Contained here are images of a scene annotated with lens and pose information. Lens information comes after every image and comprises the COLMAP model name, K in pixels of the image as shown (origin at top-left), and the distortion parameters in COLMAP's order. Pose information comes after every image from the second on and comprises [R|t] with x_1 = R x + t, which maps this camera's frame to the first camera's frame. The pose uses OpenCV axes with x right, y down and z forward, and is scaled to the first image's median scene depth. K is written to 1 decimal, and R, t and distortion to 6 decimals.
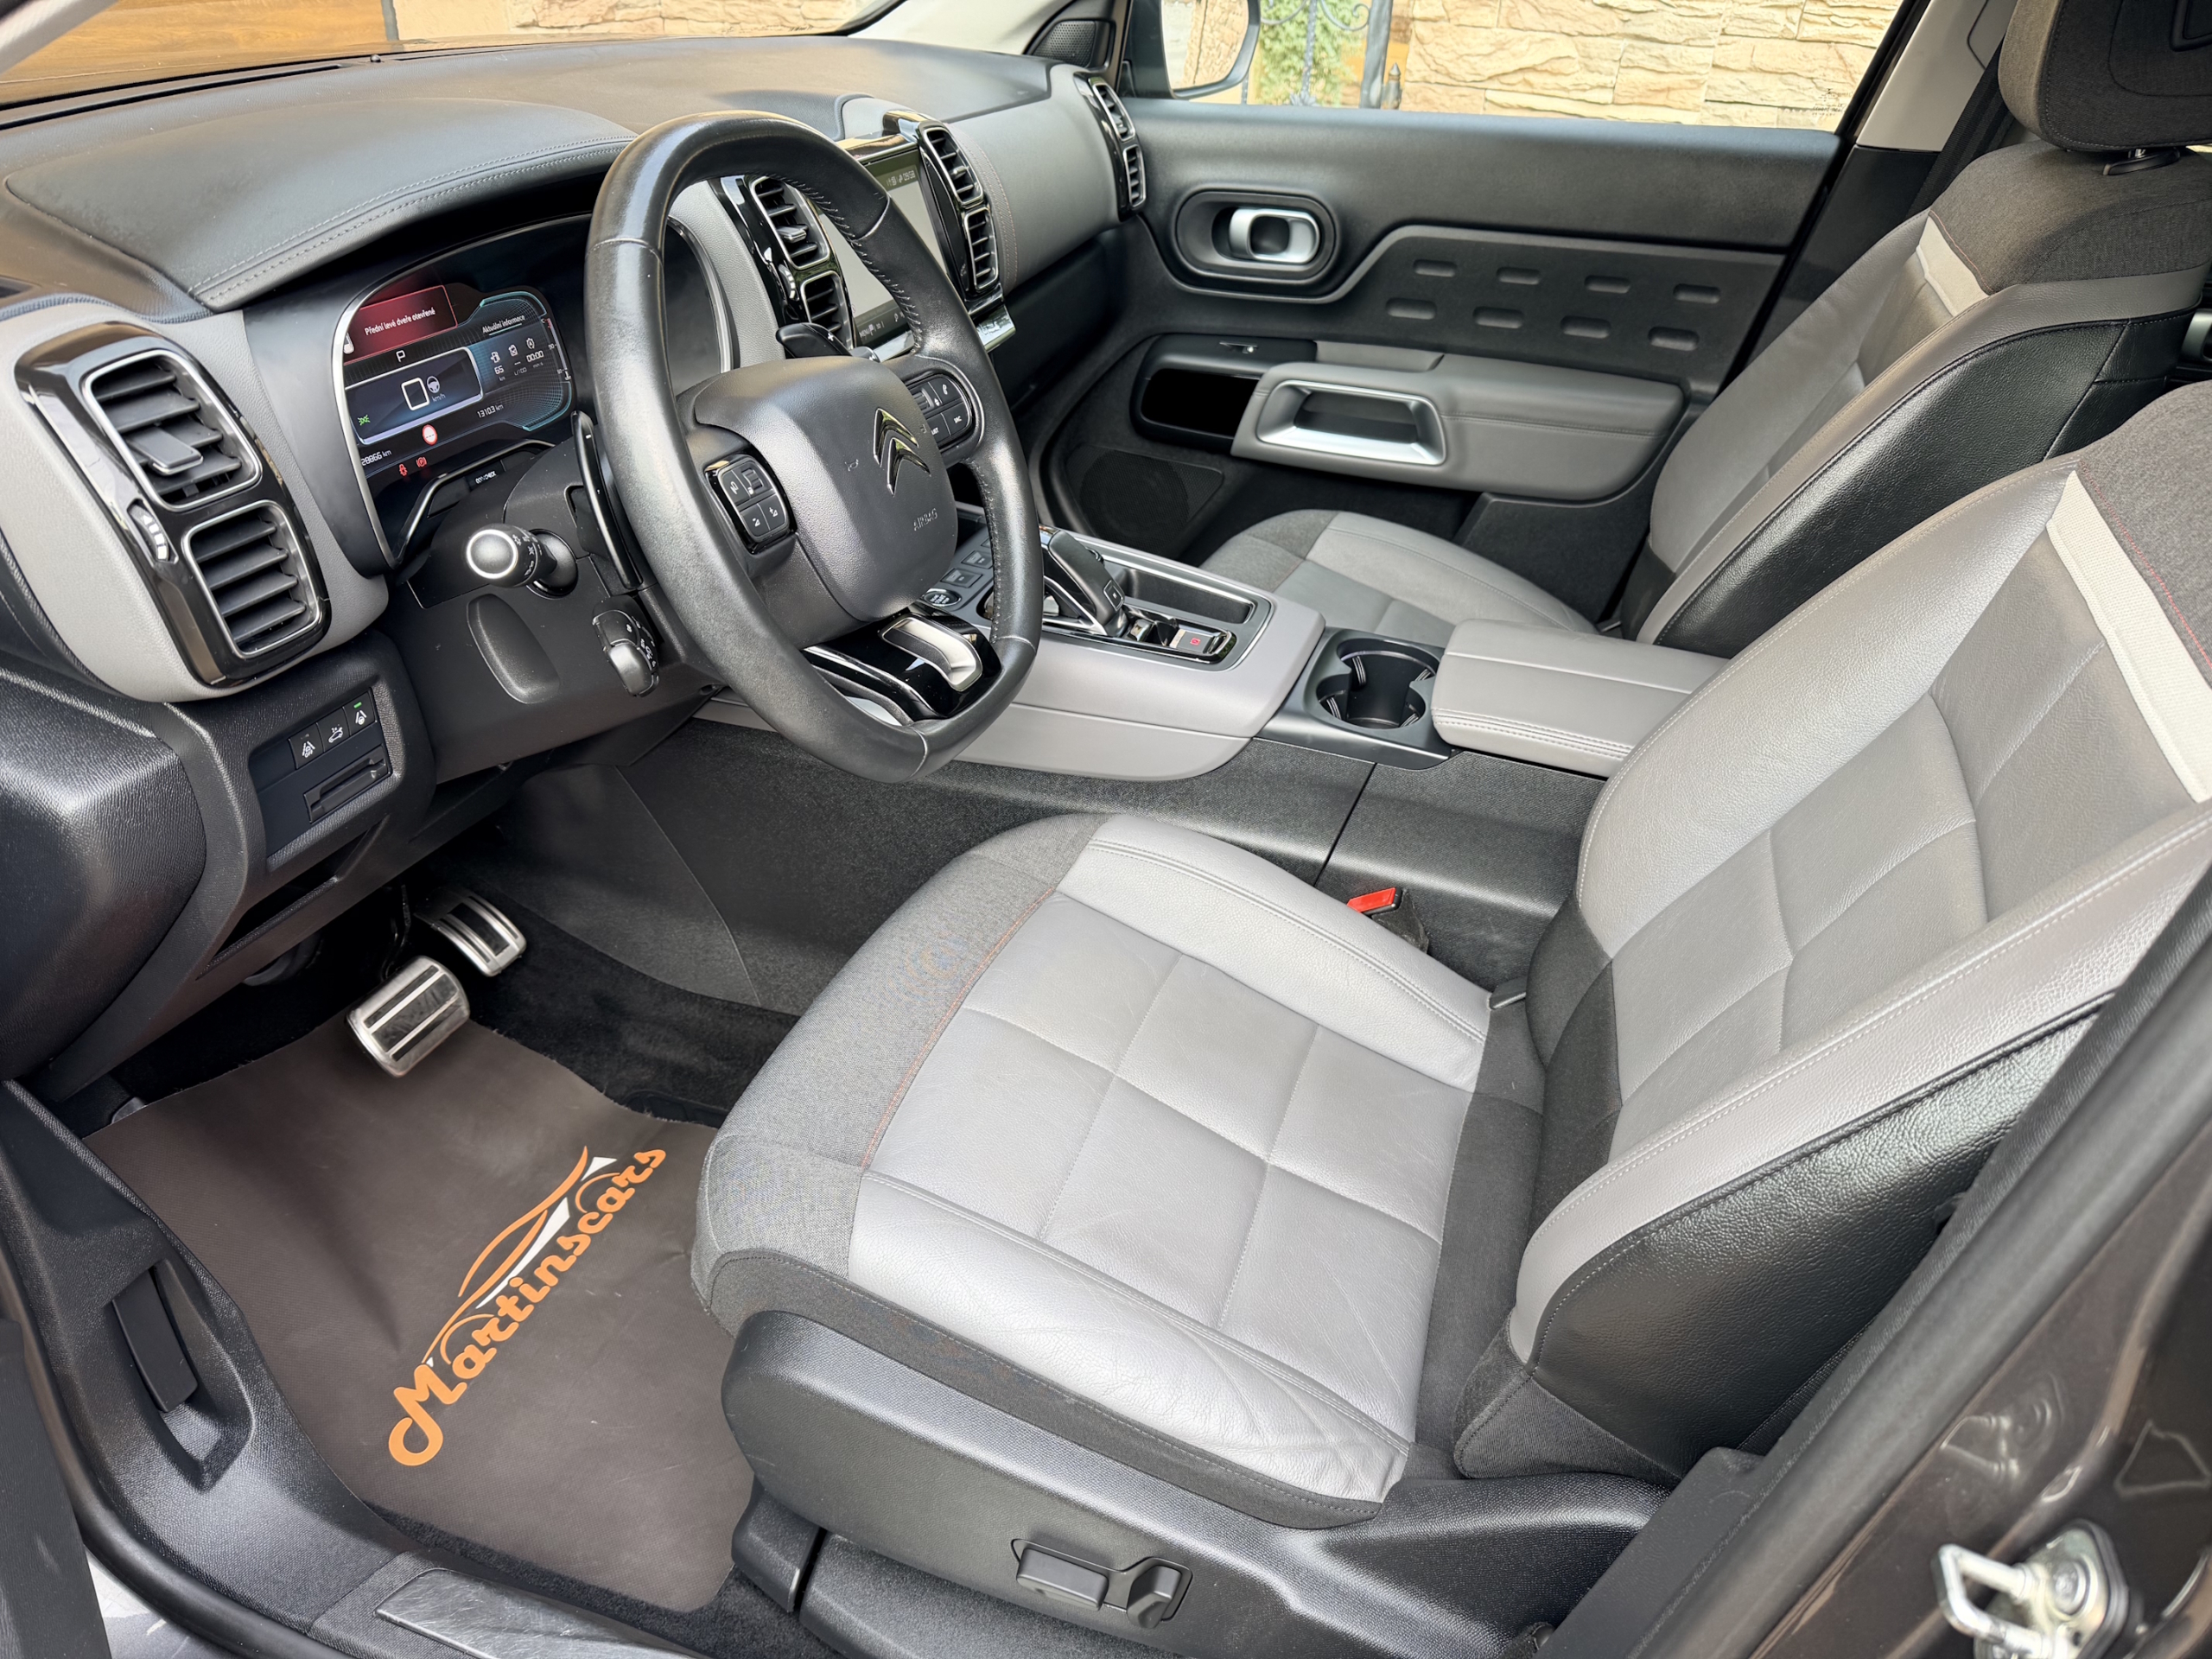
lens RADIAL K [[1556.6, 0, 1108.1], [0, 1556.6, 863.6], [0, 0, 1]] dist [0.136341, -0.248038]
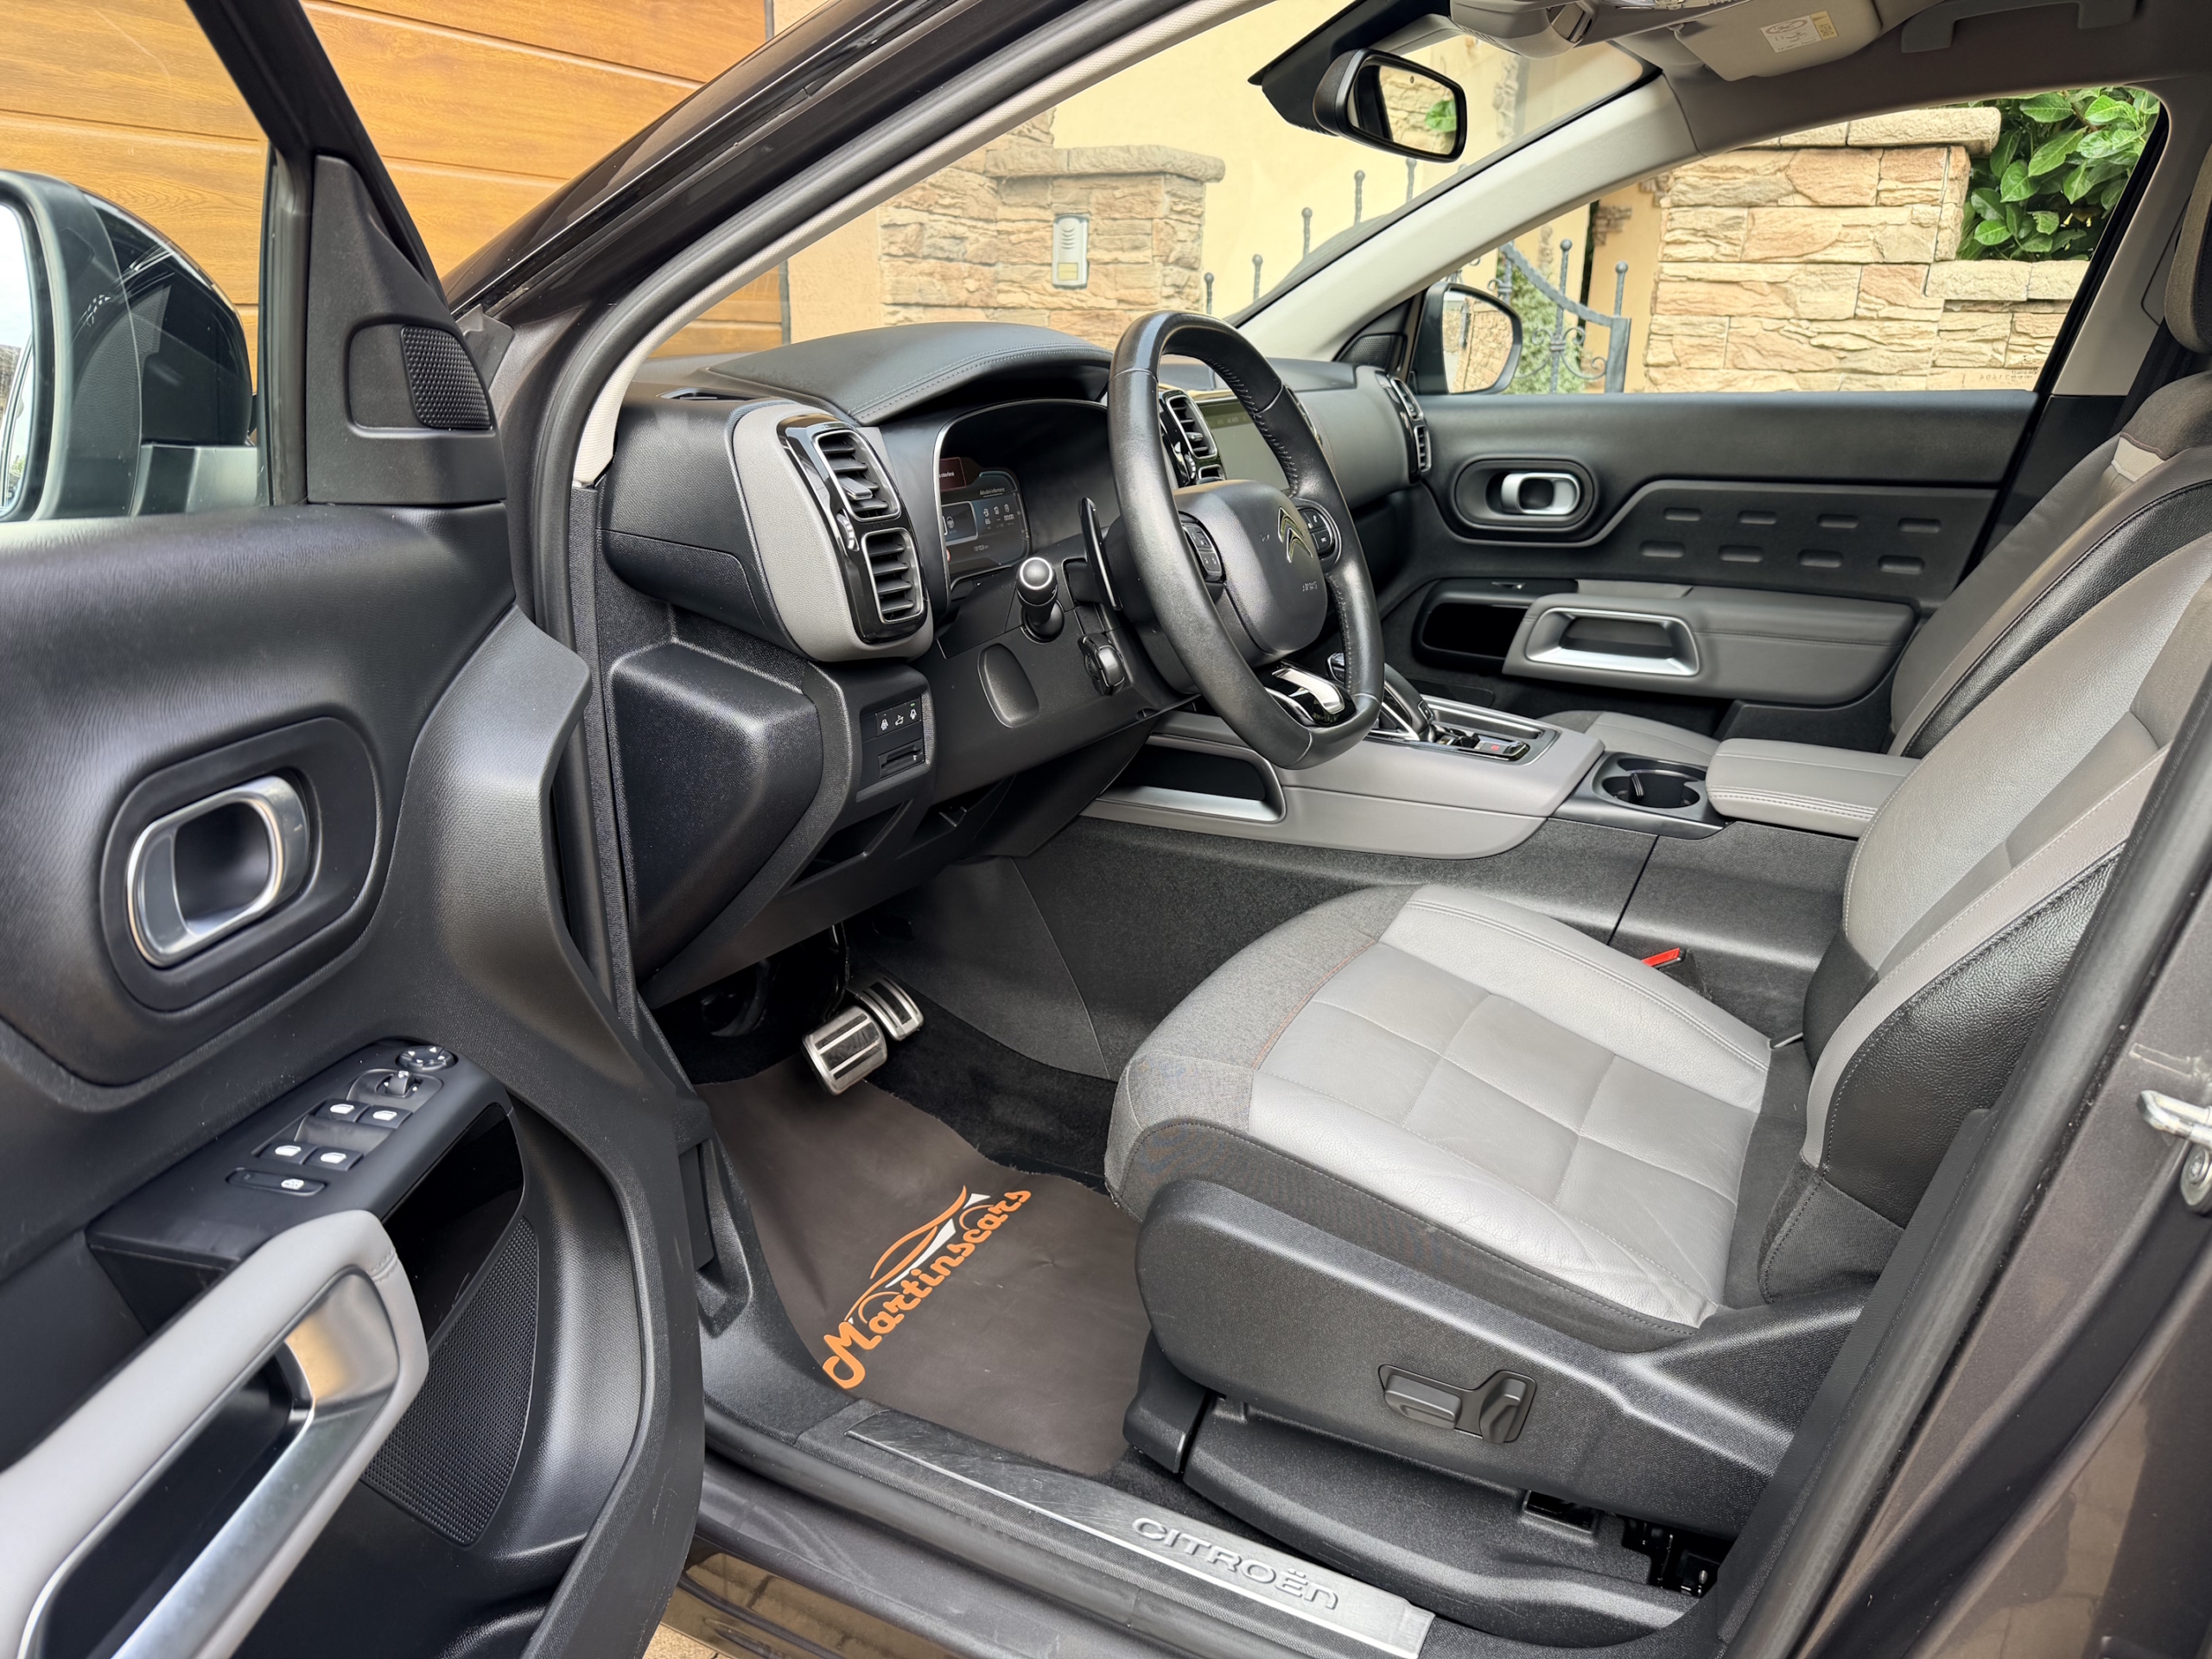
lens RADIAL K [[1579.2, 0, 1102.3], [0, 1579.2, 865.7], [0, 0, 1]] dist [0.110453, -0.231357]
pose [[0.989654, 0.007959, -0.143255, -0.068305], [-0.040974, 0.972556, -0.229031, 0.239249], [0.137500, 0.232531, 0.962820, -0.204379]]
